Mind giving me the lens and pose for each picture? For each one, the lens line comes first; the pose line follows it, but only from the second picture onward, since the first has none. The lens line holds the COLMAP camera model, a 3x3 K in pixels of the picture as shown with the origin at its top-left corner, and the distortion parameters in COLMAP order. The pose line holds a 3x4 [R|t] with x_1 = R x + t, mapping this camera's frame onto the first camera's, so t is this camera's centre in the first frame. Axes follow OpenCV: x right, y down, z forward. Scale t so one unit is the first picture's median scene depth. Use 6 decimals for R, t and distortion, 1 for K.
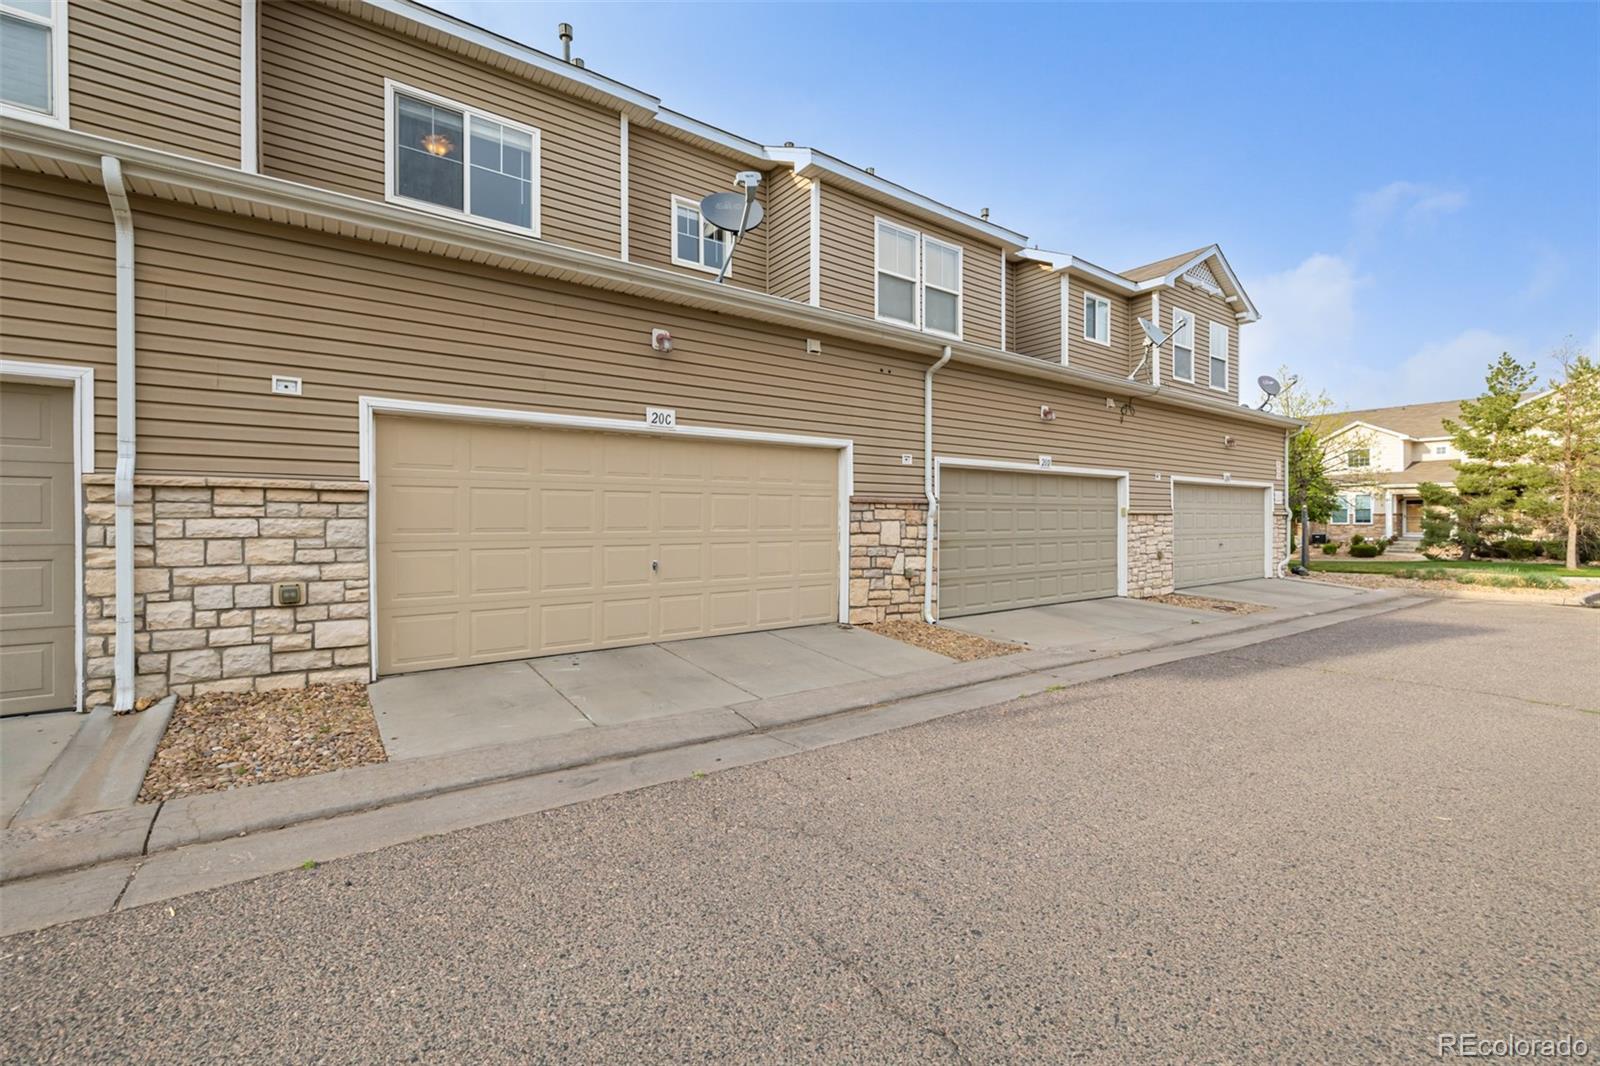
lens RADIAL K [[677.2, 0, 788.7], [0, 677.2, 525.6], [0, 0, 1]] dist [0.002431, -0.000664]
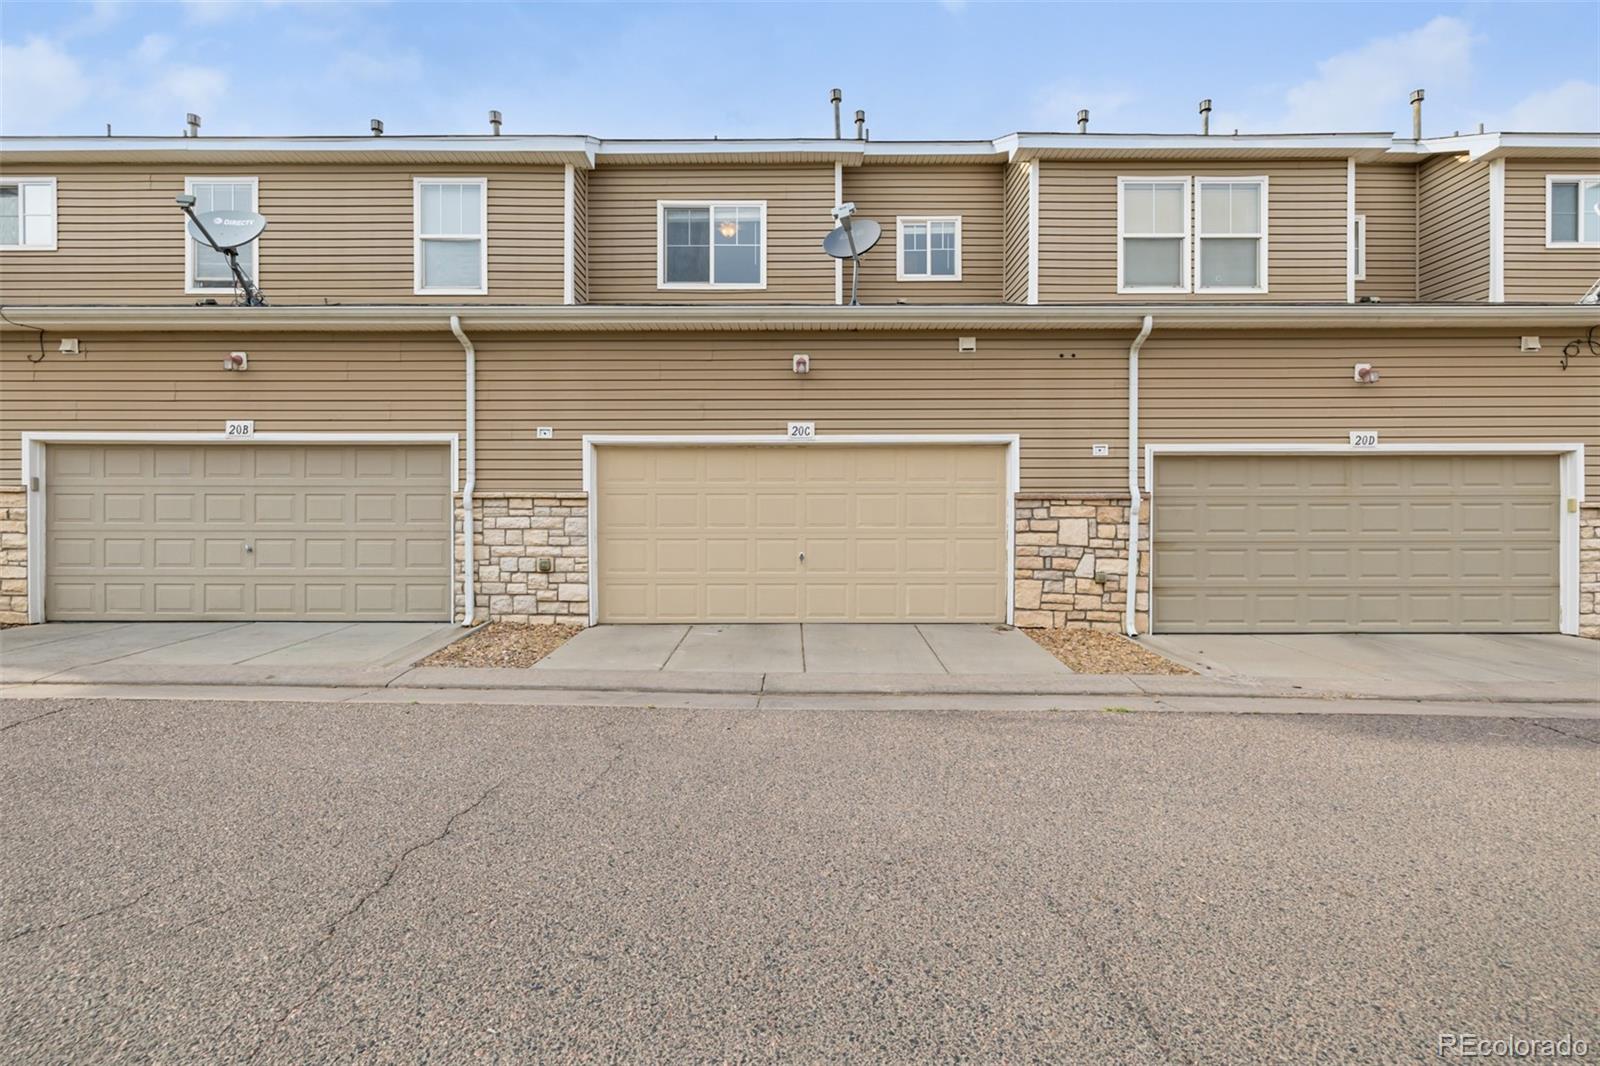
lens RADIAL K [[677.2, 0, 795.9], [0, 677.2, 527.1], [0, 0, 1]] dist [0.002431, -0.000664]
pose [[0.806787, 0.004889, -0.590823, 0.455054], [-0.004928, 0.999987, 0.001544, 0.005579], [0.590822, 0.001666, 0.806800, 0.048326]]
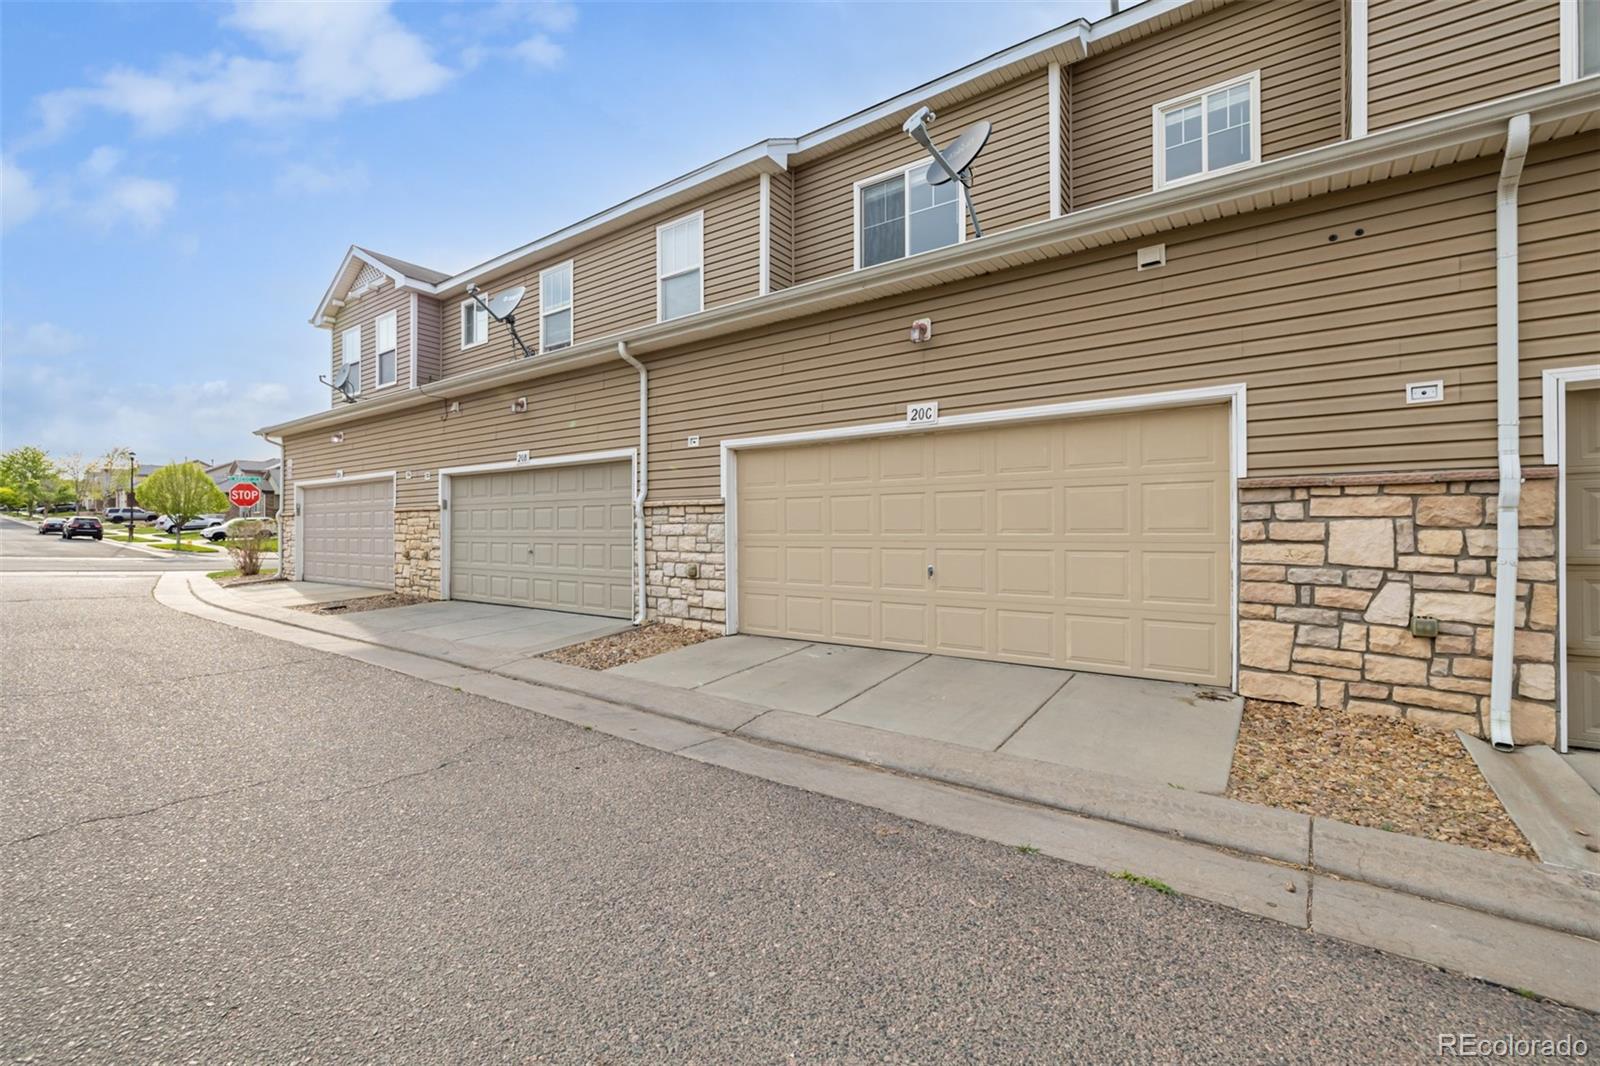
lens RADIAL K [[677.2, 0, 804.6], [0, 677.2, 529.5], [0, 0, 1]] dist [0.002431, -0.000664]
pose [[0.313381, -0.002681, -0.949624, 0.597332], [-0.004875, 0.999978, -0.004432, 0.006201], [0.949615, 0.006018, 0.313361, 0.507985]]
